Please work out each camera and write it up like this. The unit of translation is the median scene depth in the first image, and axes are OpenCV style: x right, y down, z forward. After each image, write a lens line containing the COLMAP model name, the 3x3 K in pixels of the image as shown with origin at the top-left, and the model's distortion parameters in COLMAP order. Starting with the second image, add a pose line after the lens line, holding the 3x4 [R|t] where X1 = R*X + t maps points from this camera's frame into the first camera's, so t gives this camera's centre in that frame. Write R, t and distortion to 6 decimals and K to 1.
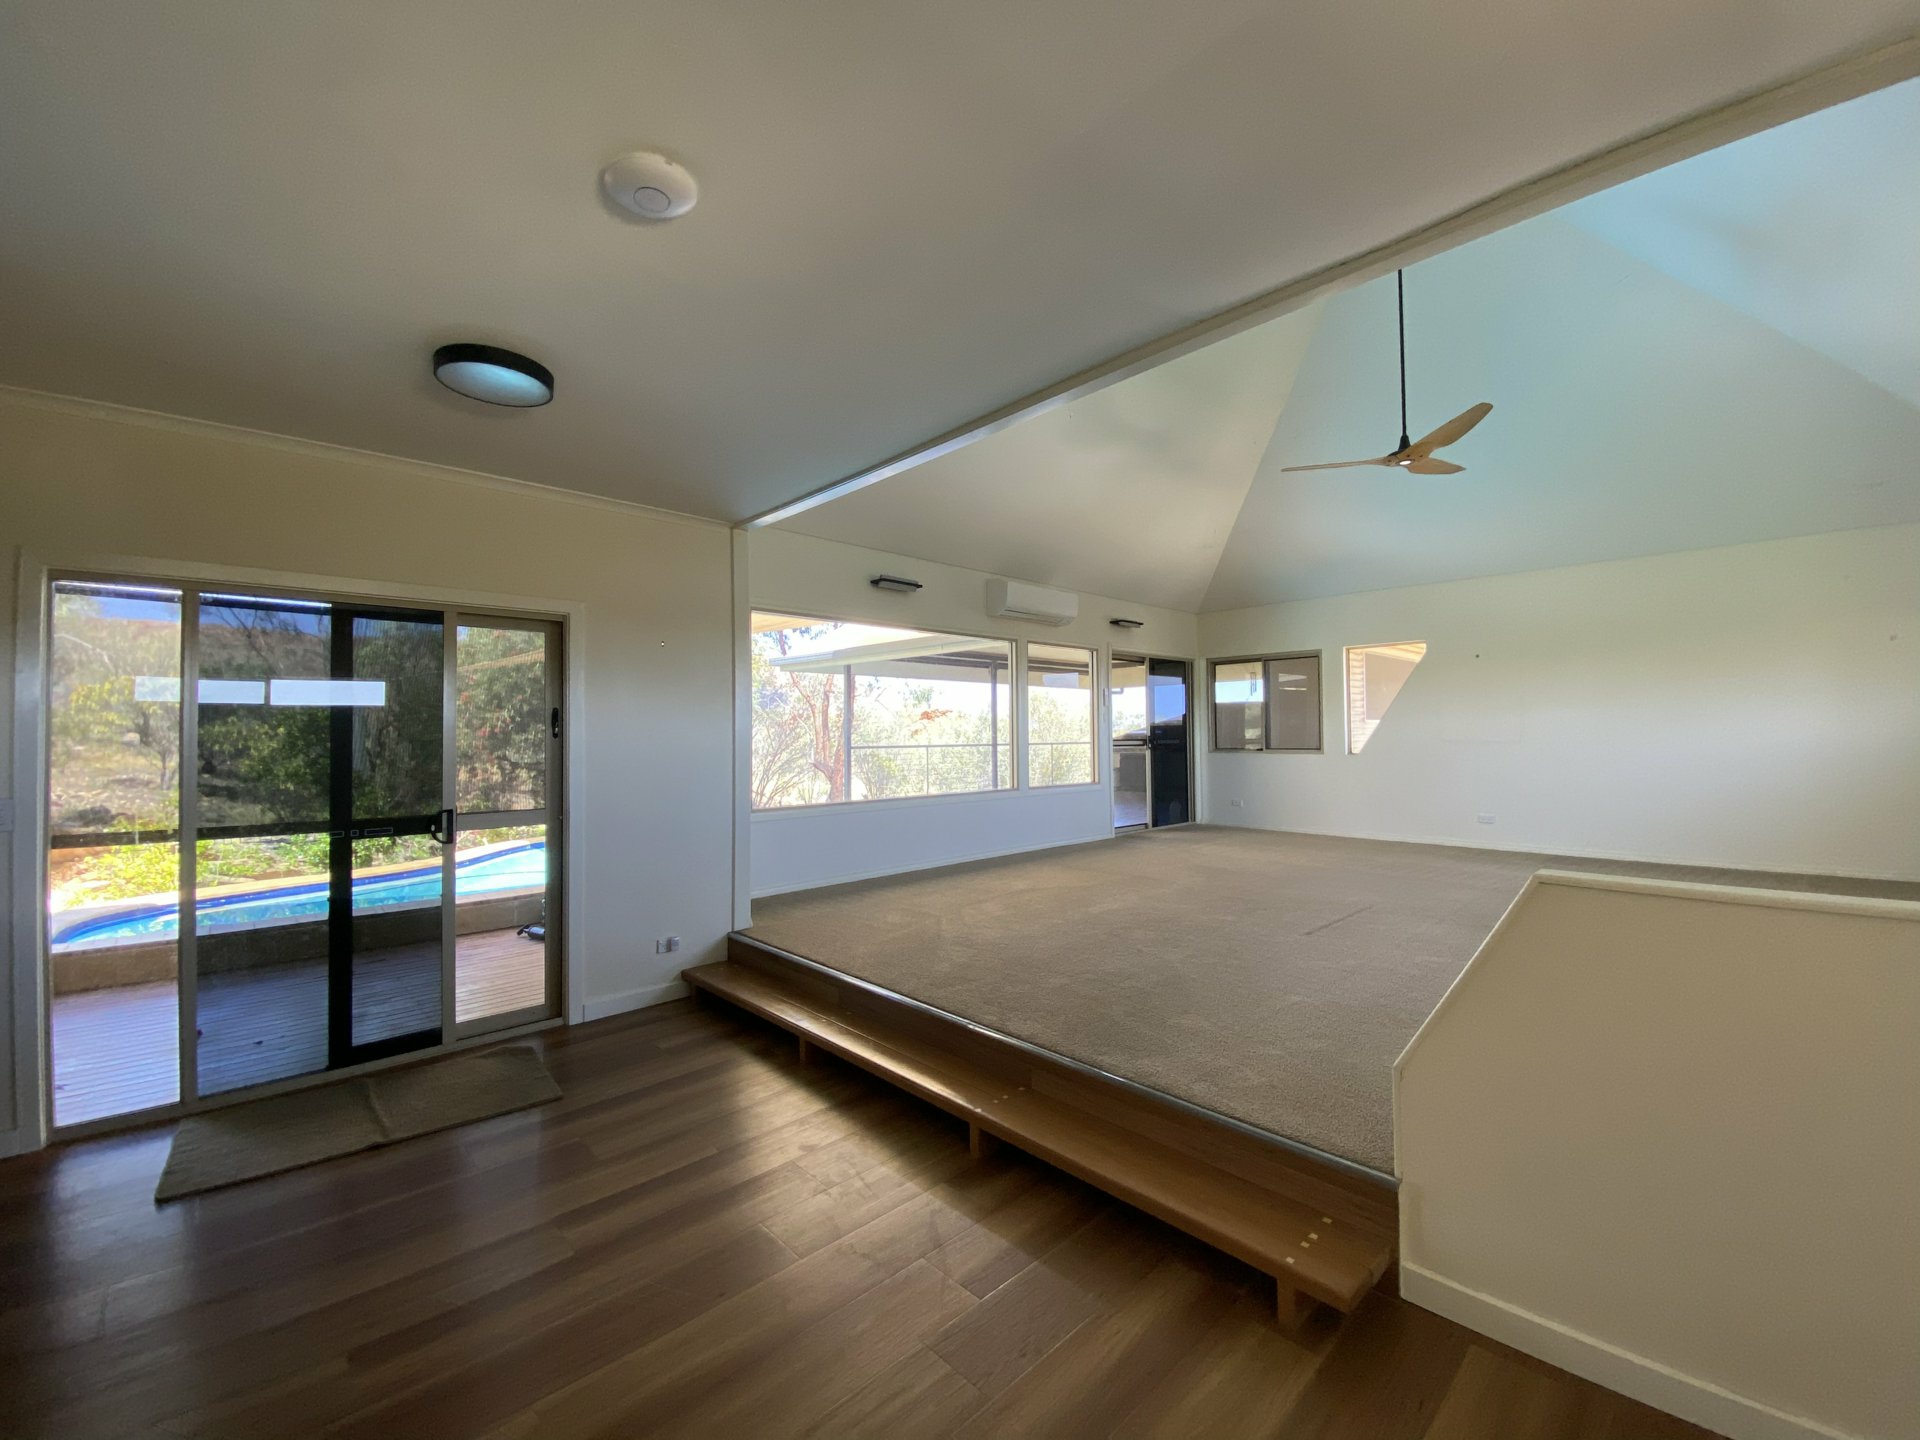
lens RADIAL K [[776.7, 0, 949.7], [0, 776.7, 725.9], [0, 0, 1]] dist [-0.019734, -0.002215]
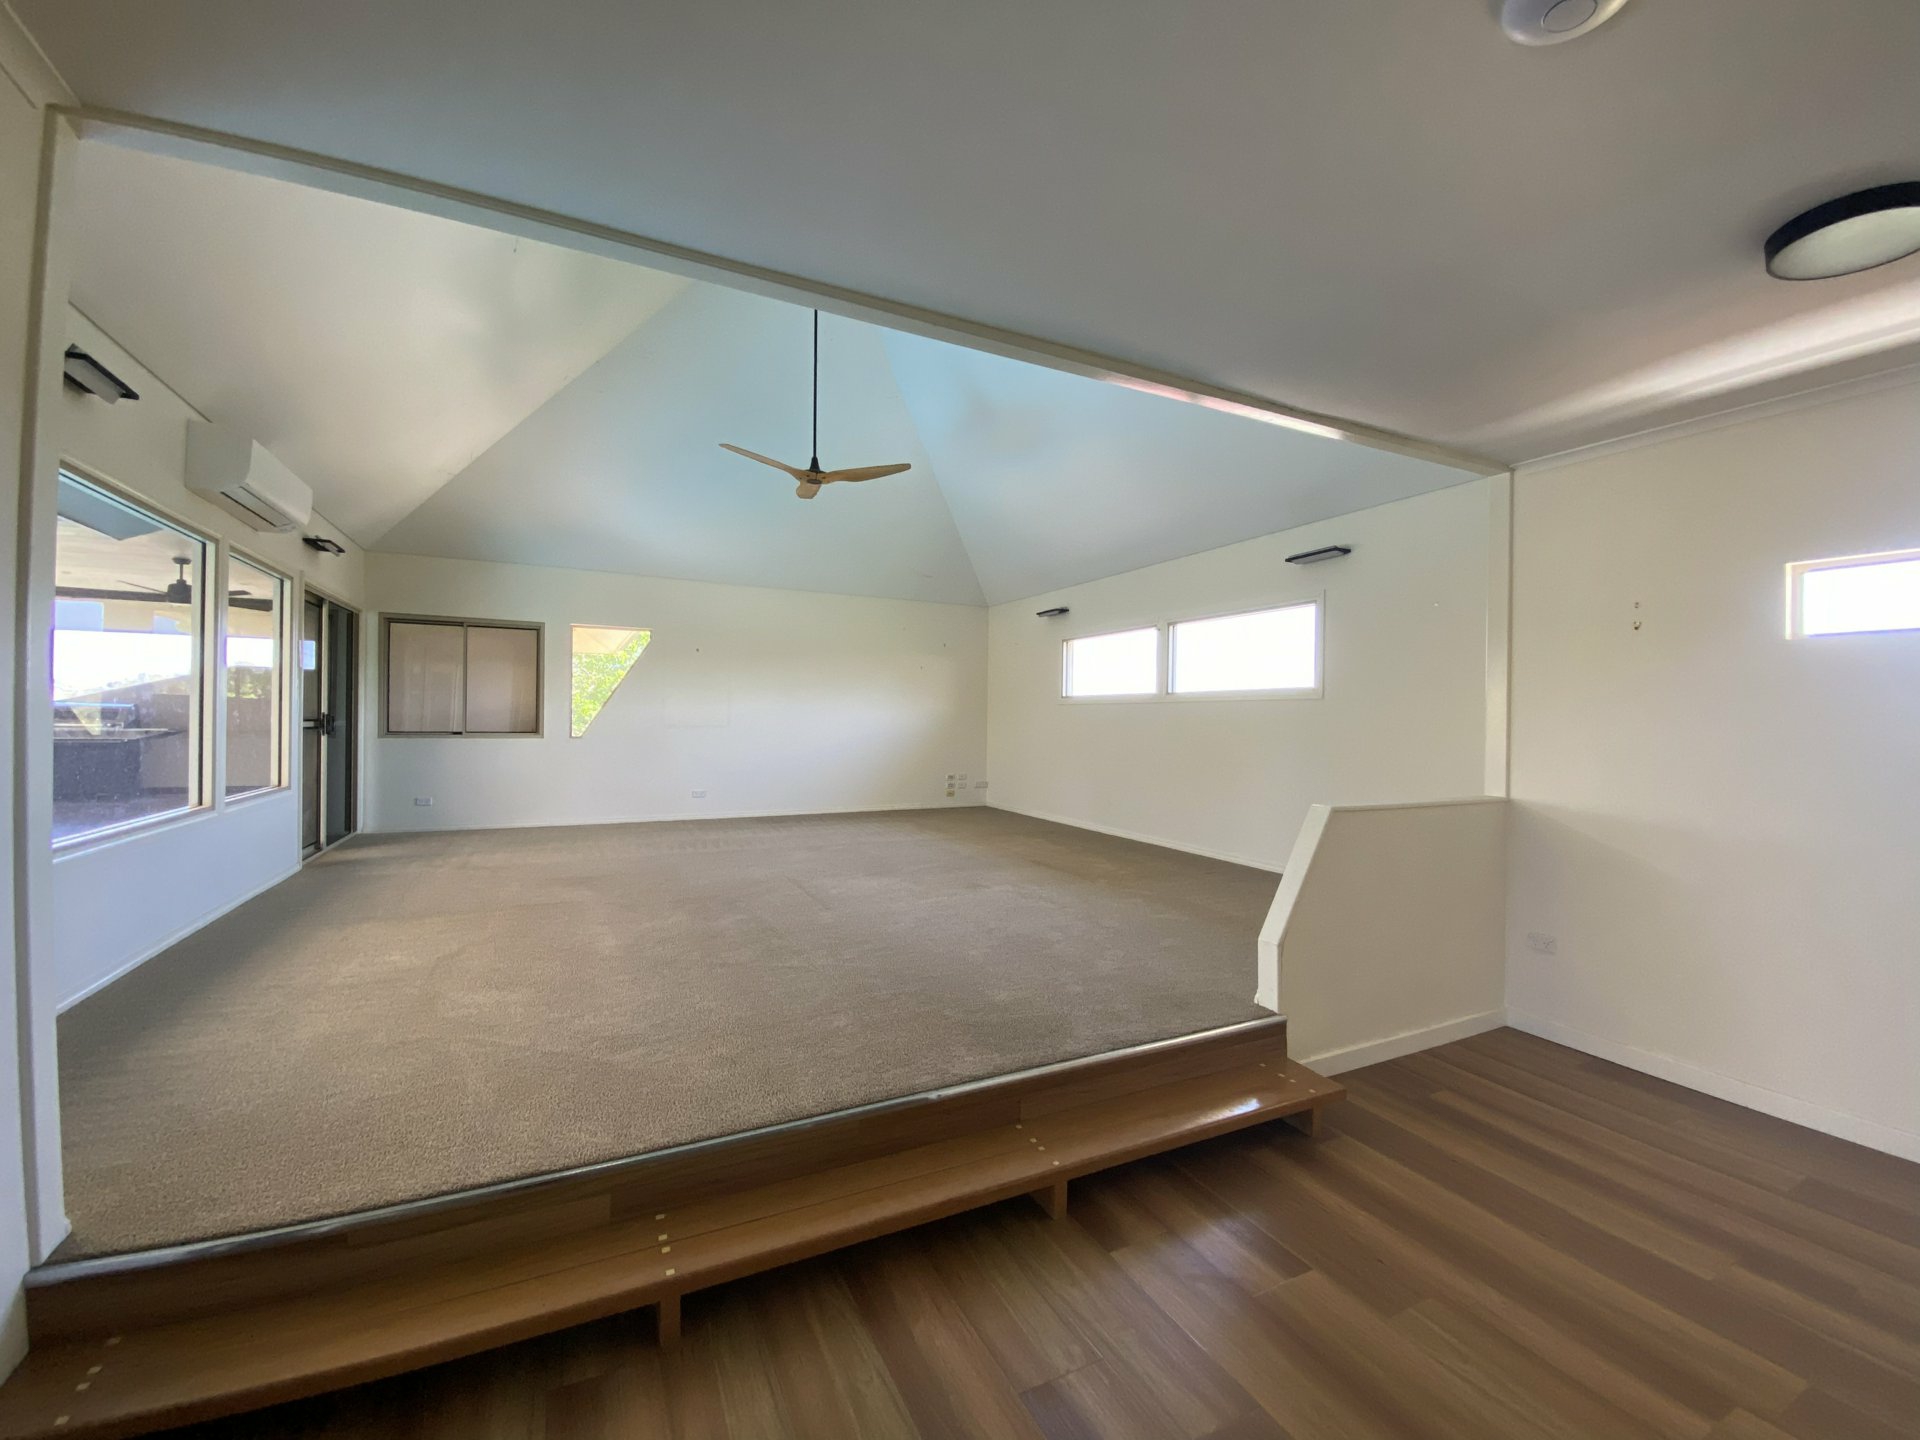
lens RADIAL K [[776.7, 0, 959.0], [0, 776.7, 714.0], [0, 0, 1]] dist [-0.019734, -0.002215]
pose [[0.249096, 0.016924, 0.968331, -0.380254], [-0.029013, 0.999529, -0.010006, 0.005049], [-0.968044, -0.025602, 0.249470, 0.413513]]
